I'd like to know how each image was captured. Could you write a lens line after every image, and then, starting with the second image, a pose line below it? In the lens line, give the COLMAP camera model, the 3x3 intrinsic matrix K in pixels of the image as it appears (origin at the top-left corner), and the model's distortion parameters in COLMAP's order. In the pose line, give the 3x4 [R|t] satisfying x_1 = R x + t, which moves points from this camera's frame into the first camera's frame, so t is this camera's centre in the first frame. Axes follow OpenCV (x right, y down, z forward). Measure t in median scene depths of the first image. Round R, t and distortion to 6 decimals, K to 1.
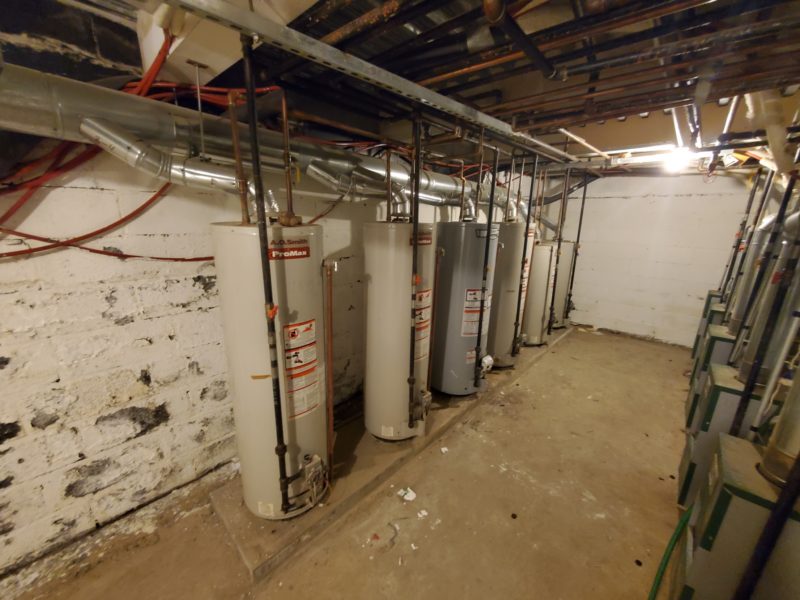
lens RADIAL K [[318.9, 0, 399.3], [0, 318.9, 304.3], [0, 0, 1]] dist [-0.002072, -0.000108]
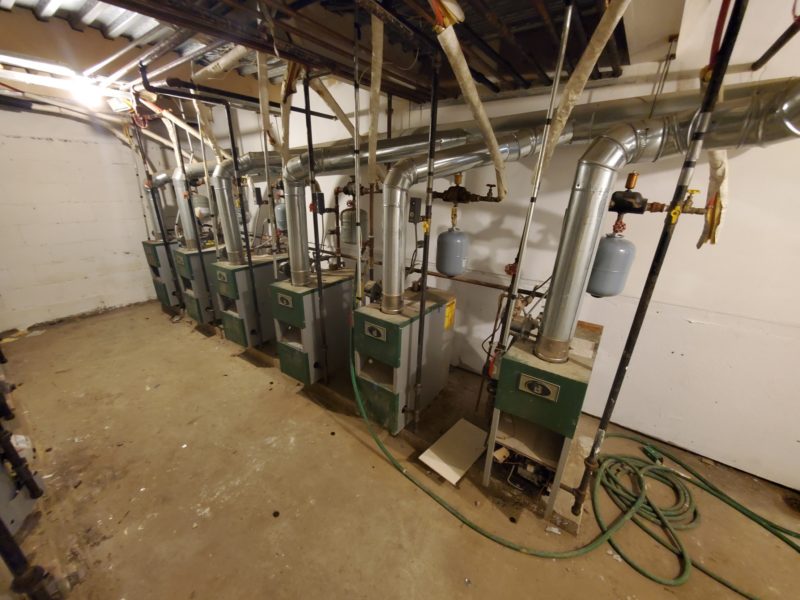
lens RADIAL K [[318.9, 0, 399.6], [0, 318.9, 301.1], [0, 0, 1]] dist [-0.002072, -0.000108]
pose [[-0.103402, -0.365916, 0.924886, -0.125651], [0.250670, 0.890269, 0.380245, -0.051209], [-0.962534, 0.271159, -0.000332, 0.229667]]
